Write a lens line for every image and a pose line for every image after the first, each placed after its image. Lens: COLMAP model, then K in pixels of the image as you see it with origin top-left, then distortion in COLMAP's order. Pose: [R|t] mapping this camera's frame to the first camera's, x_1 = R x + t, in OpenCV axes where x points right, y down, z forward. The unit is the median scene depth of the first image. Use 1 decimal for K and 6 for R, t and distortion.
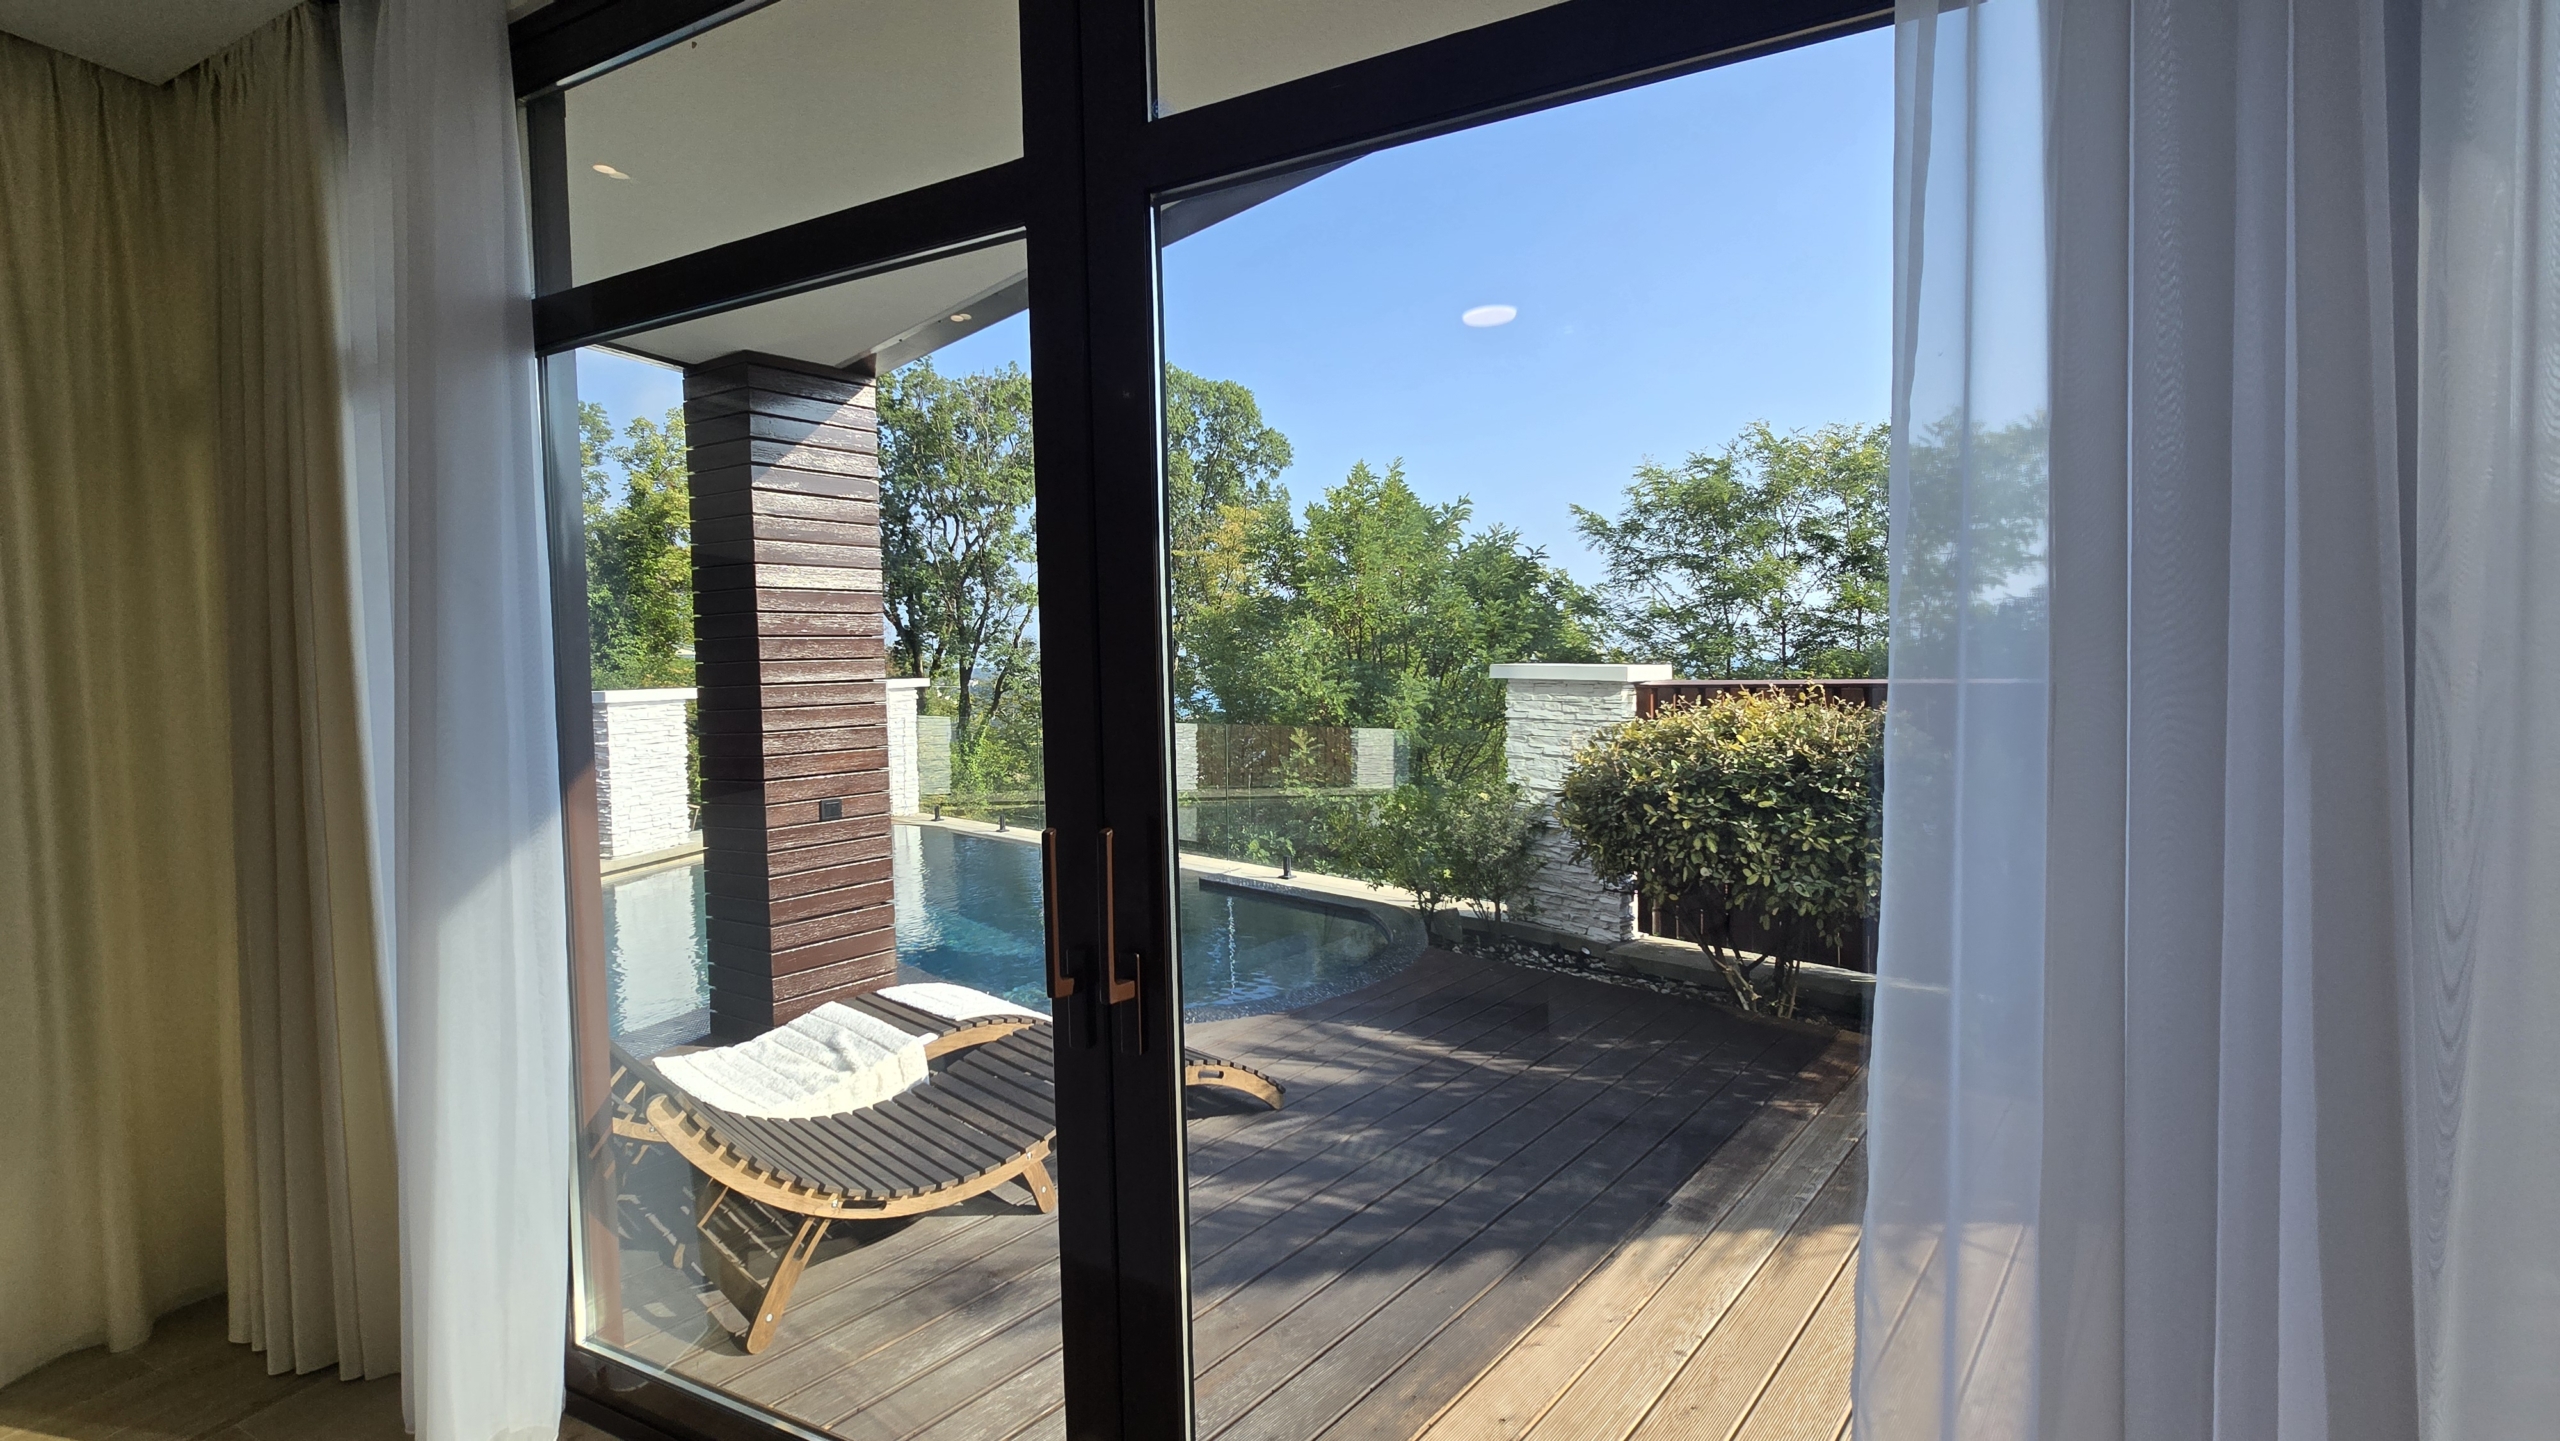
lens RADIAL K [[1050.1, 0, 1280.1], [0, 1050.1, 721.7], [0, 0, 1]] dist [-0.003306, 0.000462]
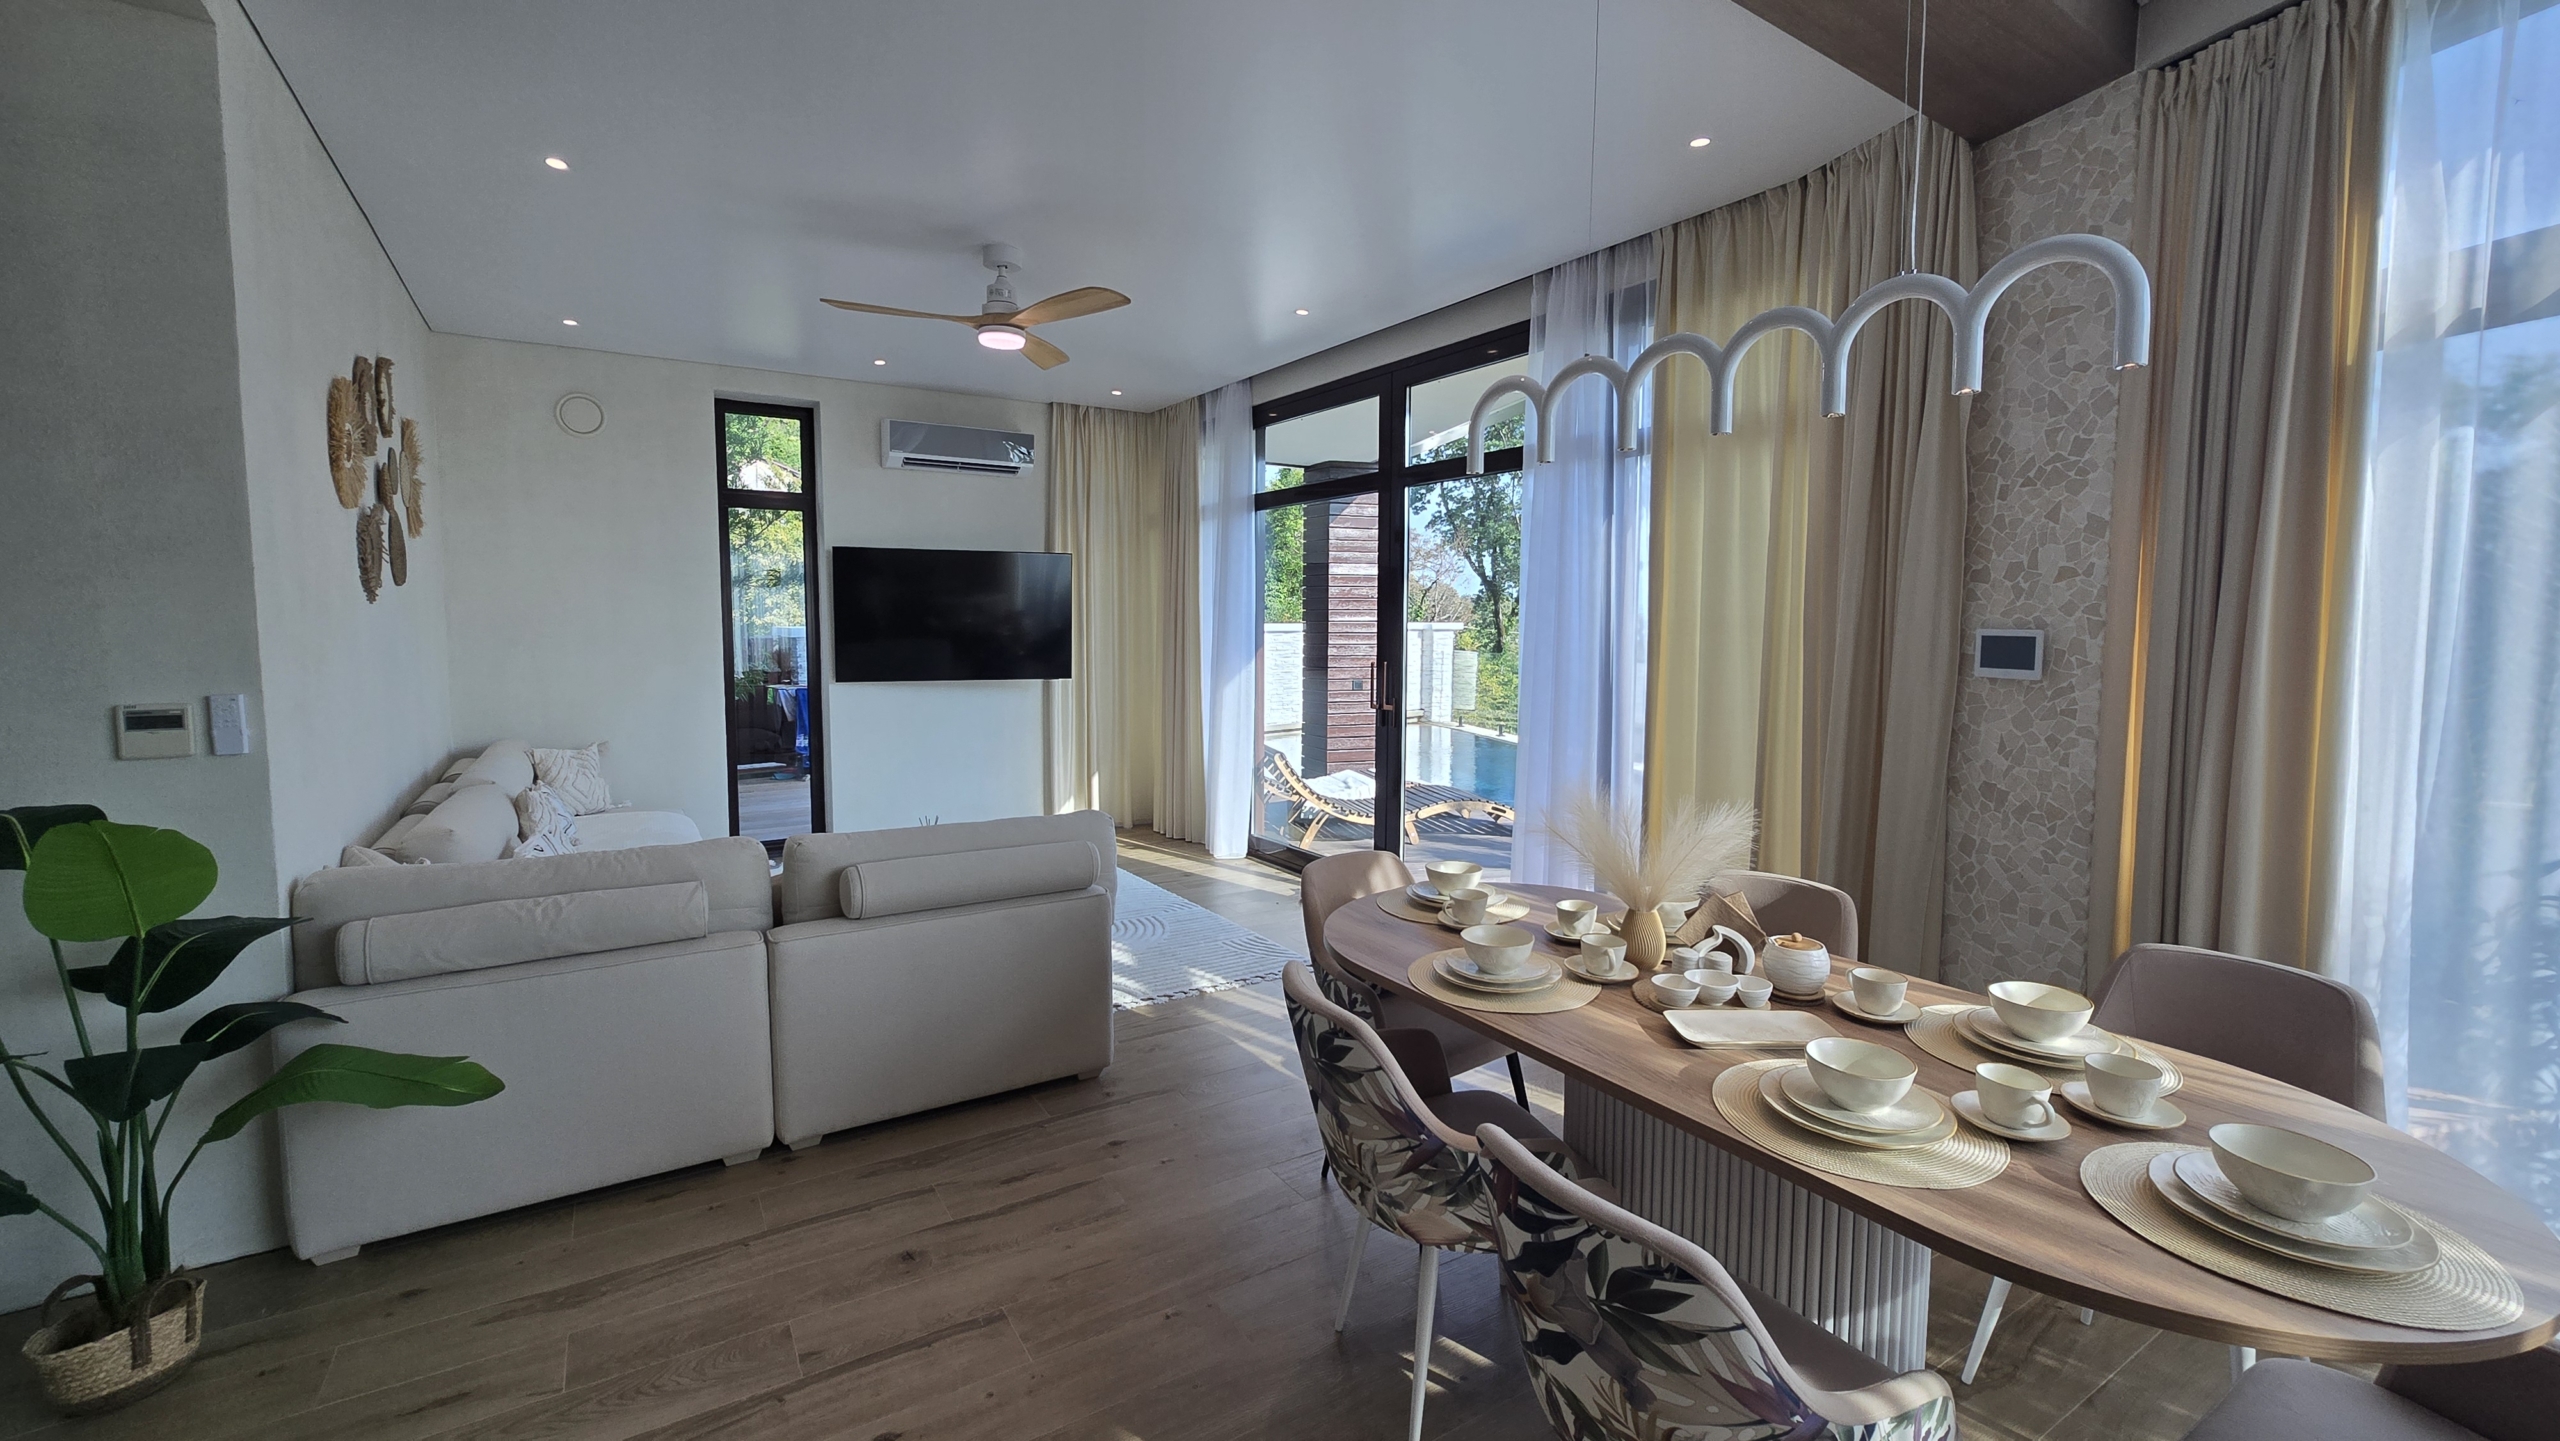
lens RADIAL K [[1050.1, 0, 1275.9], [0, 1050.1, 698.0], [0, 0, 1]] dist [-0.003306, 0.000462]
pose [[0.851278, 0.061271, -0.521126, 0.500275], [-0.047248, 0.998075, 0.040168, 0.036855], [0.522584, -0.009572, 0.852534, -0.815289]]
